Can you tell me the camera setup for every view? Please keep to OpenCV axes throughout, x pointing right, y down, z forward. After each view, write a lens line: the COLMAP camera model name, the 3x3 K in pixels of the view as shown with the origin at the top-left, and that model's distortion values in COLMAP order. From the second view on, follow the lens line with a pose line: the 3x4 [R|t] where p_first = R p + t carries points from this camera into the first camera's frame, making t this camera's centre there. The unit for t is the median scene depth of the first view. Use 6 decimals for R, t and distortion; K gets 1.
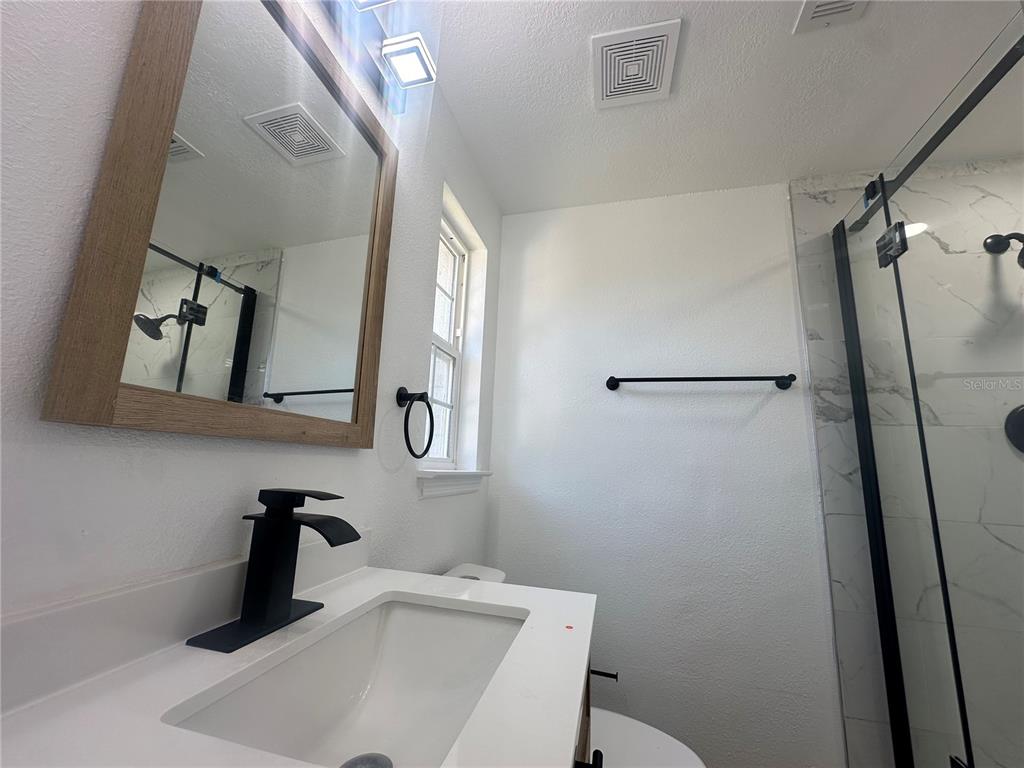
lens RADIAL K [[408.0, 0, 510.2], [0, 408.0, 385.1], [0, 0, 1]] dist [-0.003440, 0.000283]
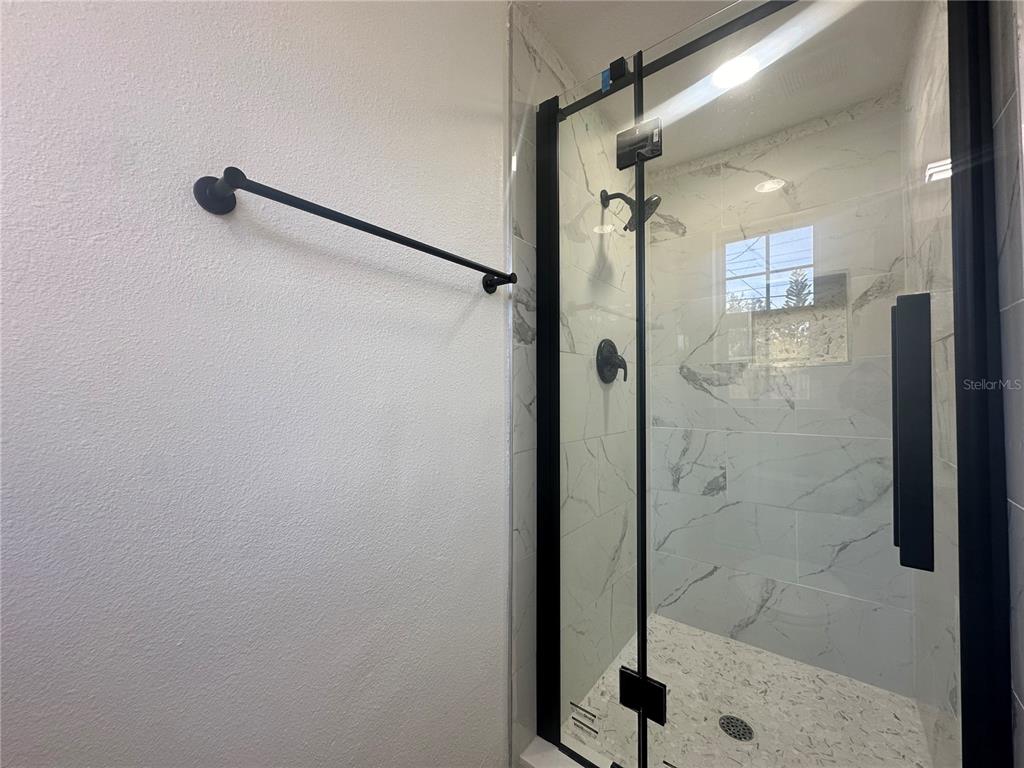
lens RADIAL K [[408.0, 0, 510.2], [0, 408.0, 385.1], [0, 0, 1]] dist [-0.003440, 0.000283]
pose [[0.390421, -0.026611, 0.920252, 0.019271], [-0.157568, 0.982902, 0.095272, 0.099730], [-0.907052, -0.182199, 0.379552, 0.692148]]
